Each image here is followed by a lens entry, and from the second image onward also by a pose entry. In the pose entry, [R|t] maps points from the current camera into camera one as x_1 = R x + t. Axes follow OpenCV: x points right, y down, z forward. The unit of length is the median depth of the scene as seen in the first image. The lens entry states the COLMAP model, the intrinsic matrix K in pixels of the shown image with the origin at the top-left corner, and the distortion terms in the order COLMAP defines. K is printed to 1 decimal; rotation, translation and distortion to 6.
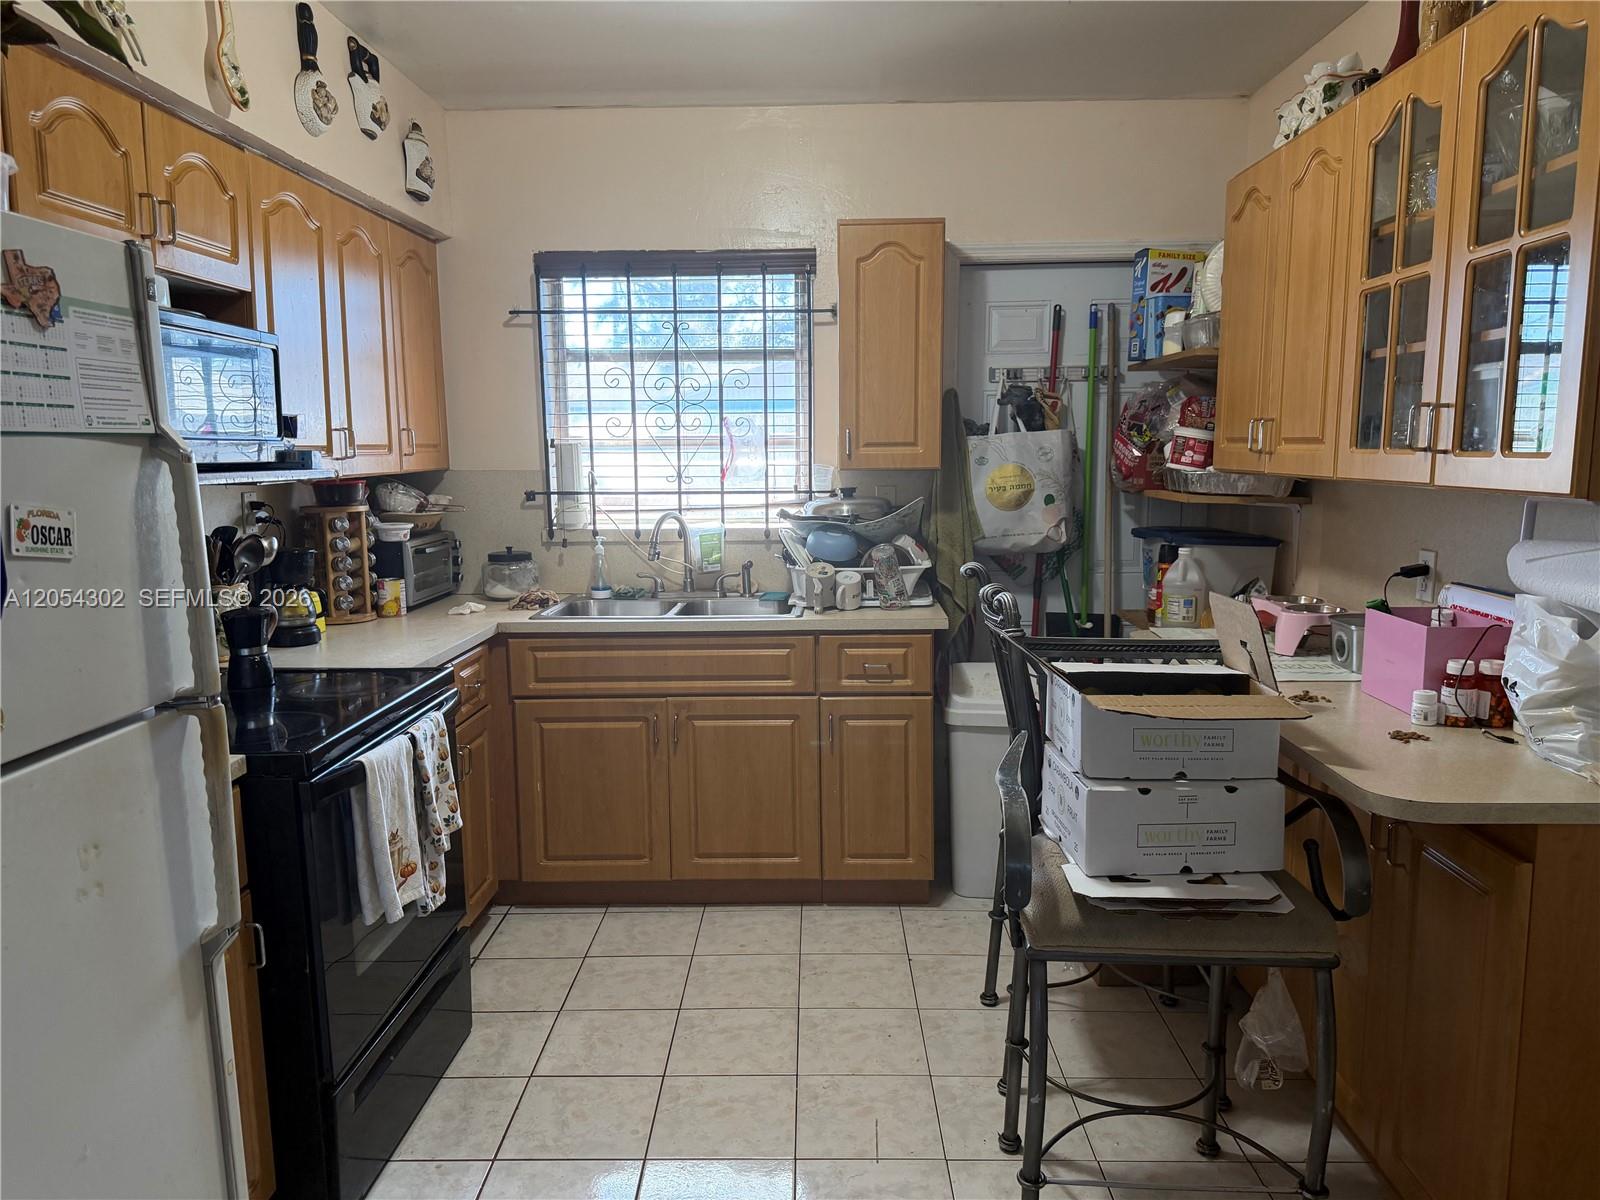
lens RADIAL K [[1115.5, 0, 799.4], [0, 1115.5, 605.1], [0, 0, 1]] dist [0.064922, -0.102627]
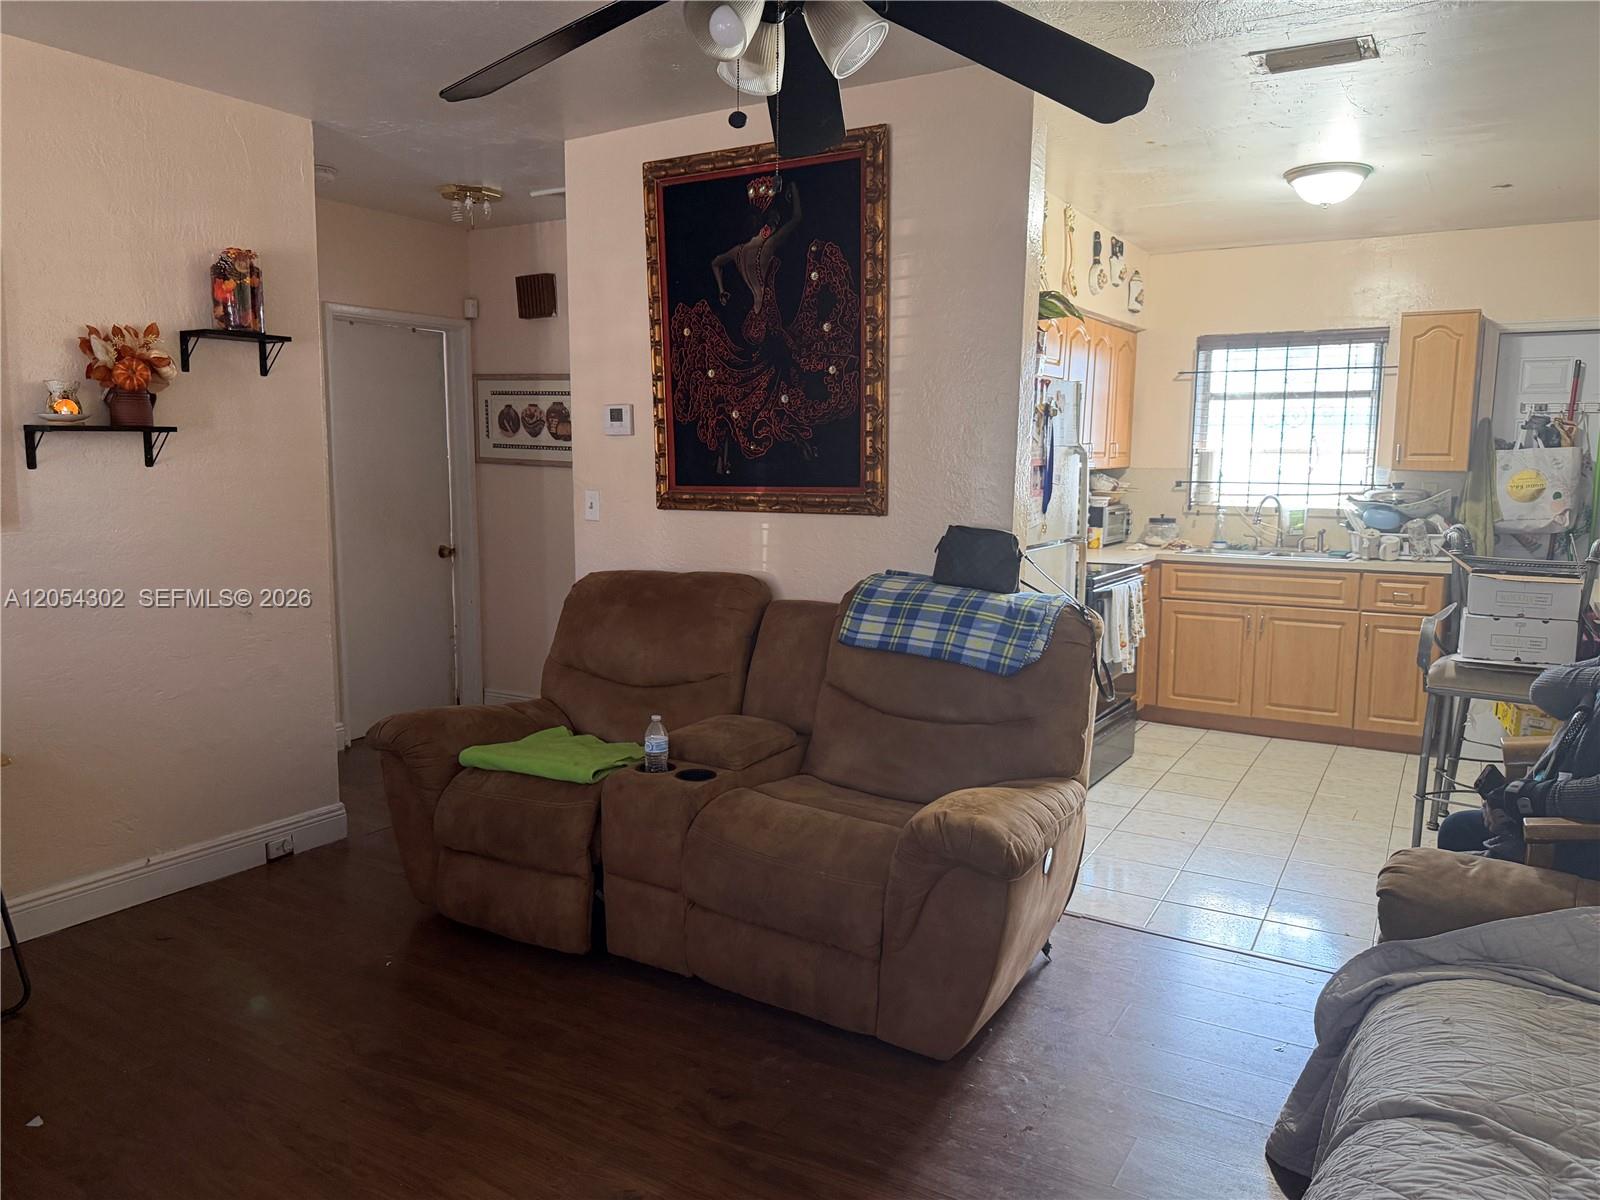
lens RADIAL K [[1115.5, 0, 799.4], [0, 1115.5, 605.1], [0, 0, 1]] dist [0.064922, -0.102627]
pose [[0.867864, 0.081538, -0.490064, 0.099539], [-0.085919, 0.996209, 0.013596, 0.108223], [0.489315, 0.030306, 0.871580, -0.718262]]
